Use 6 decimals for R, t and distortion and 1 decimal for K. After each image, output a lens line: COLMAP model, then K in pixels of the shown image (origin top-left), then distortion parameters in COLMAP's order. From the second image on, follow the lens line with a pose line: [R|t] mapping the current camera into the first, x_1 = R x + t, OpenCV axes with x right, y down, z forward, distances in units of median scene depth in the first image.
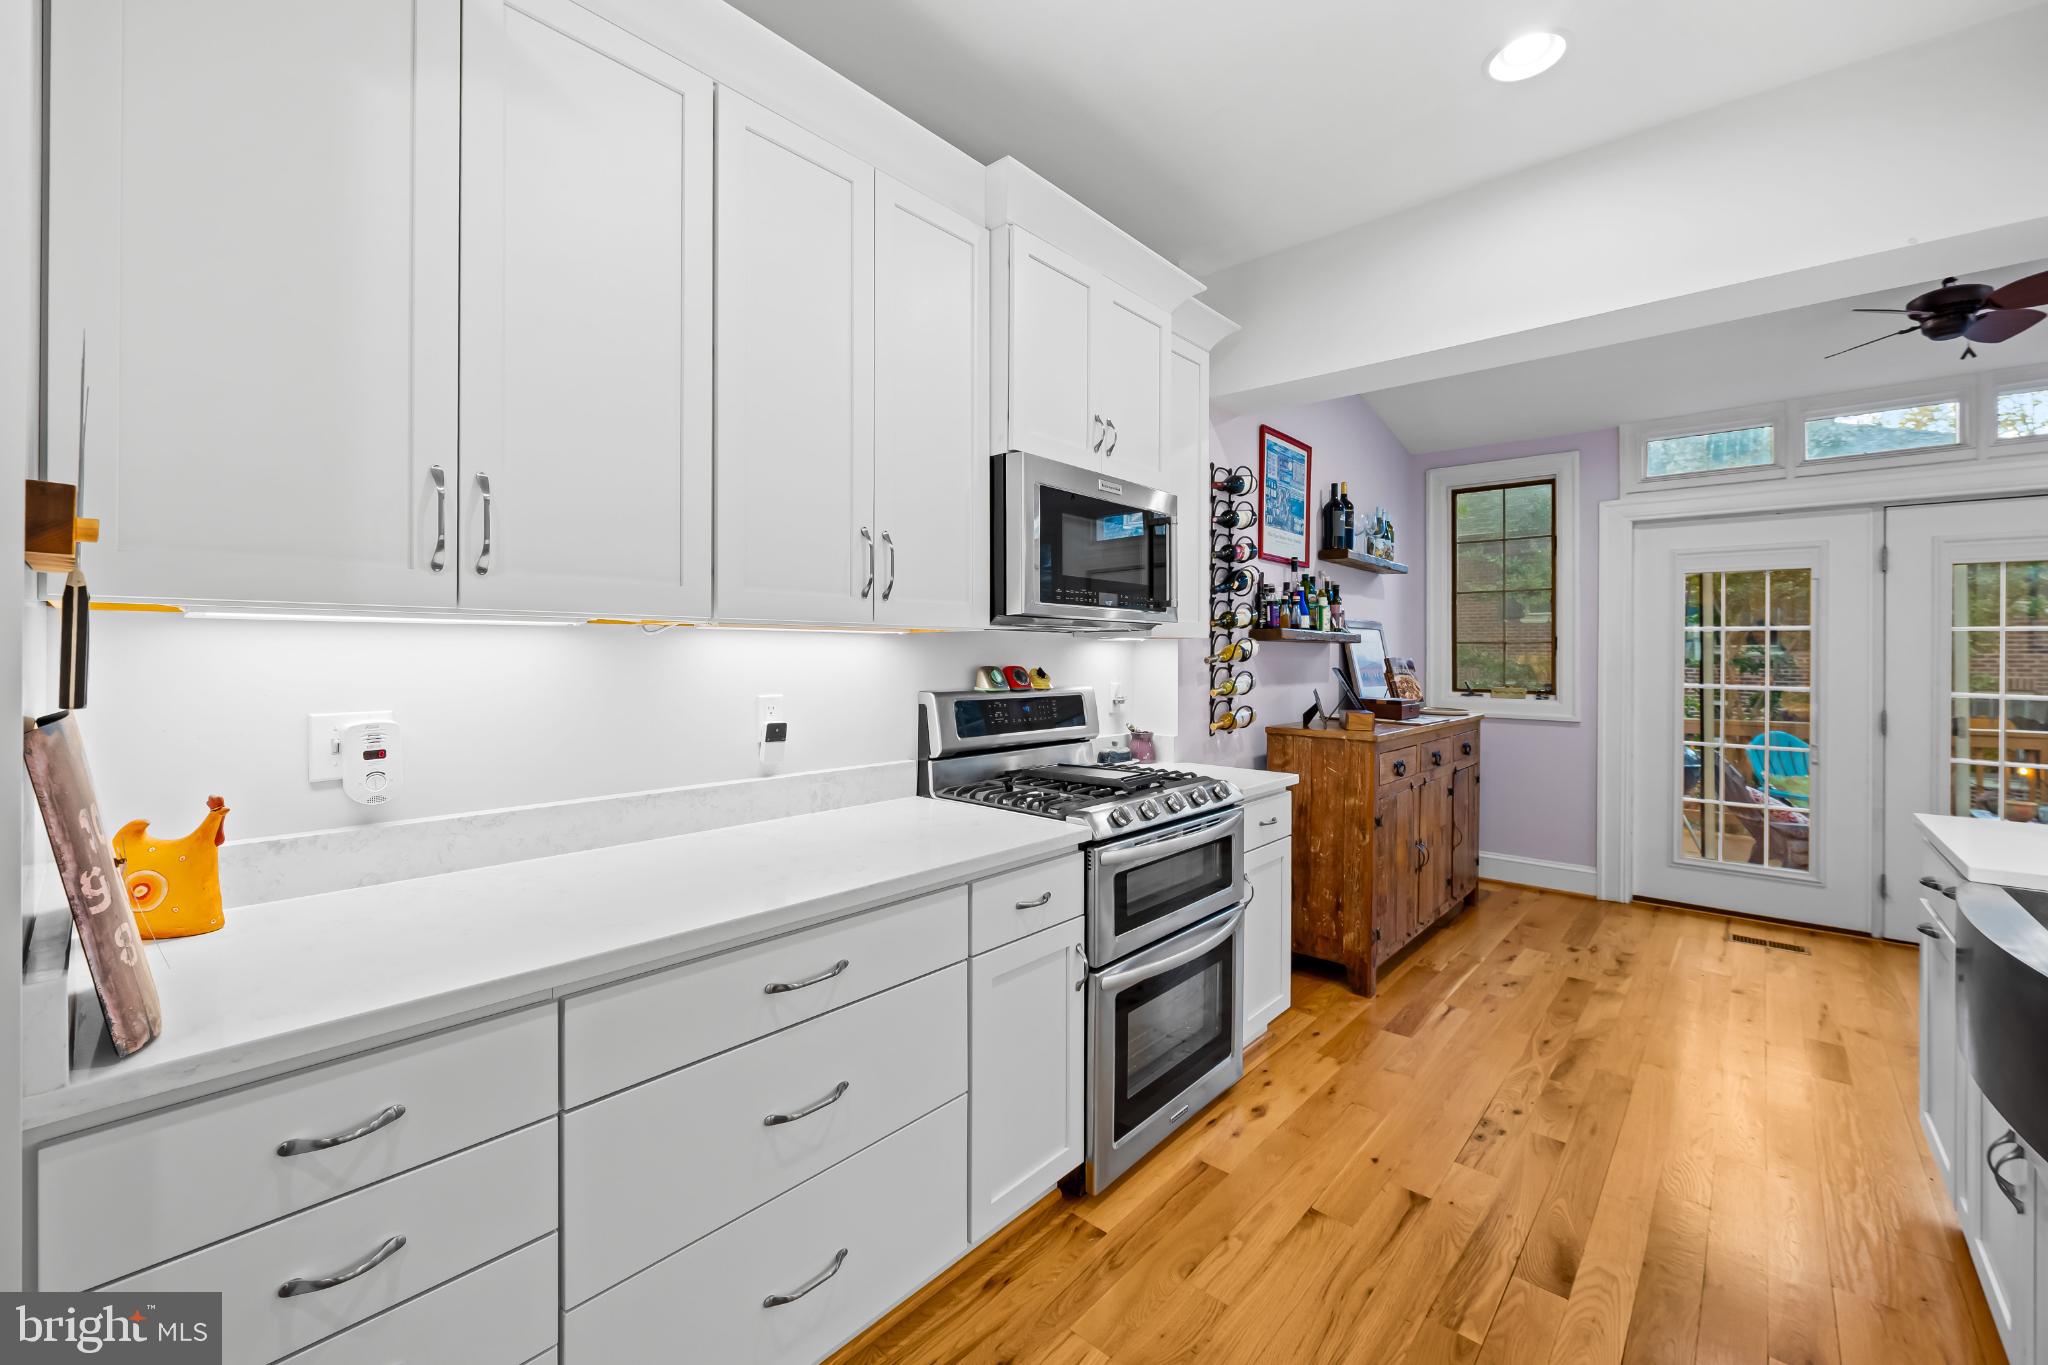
lens RADIAL K [[823.9, 0, 1022.5], [0, 823.9, 661.2], [0, 0, 1]] dist [-0.007519, 0.000437]
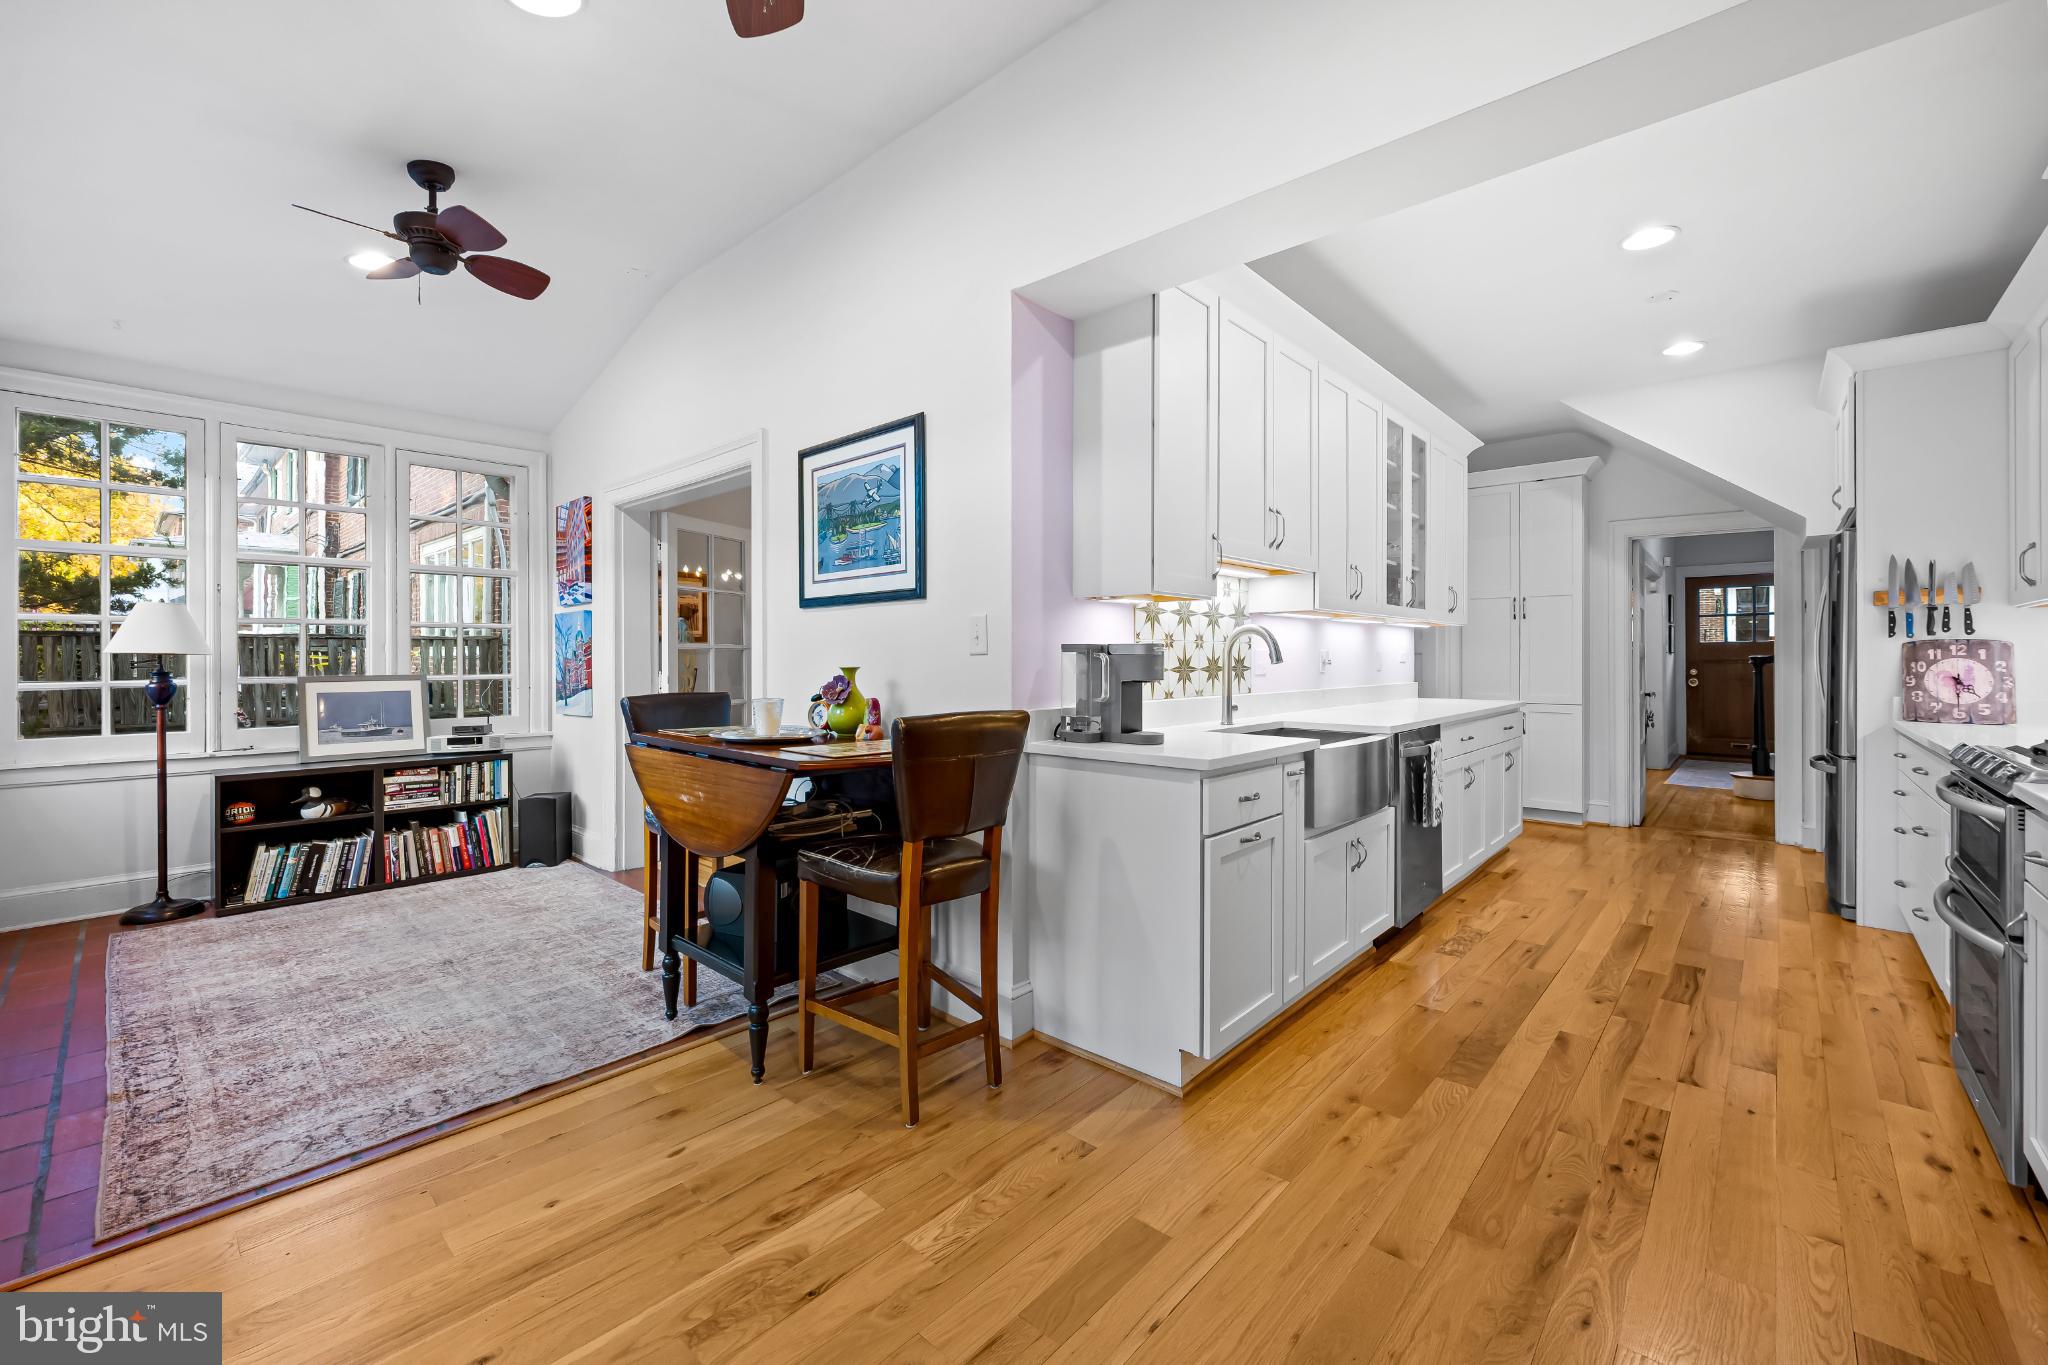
lens RADIAL K [[823.9, 0, 1020.0], [0, 823.9, 660.7], [0, 0, 1]] dist [-0.007519, 0.000437]
pose [[-0.999950, -0.005206, 0.008488, 1.041891], [-0.005095, 0.999902, 0.013002, 0.043338], [-0.008554, 0.012958, -0.999879, 1.585176]]
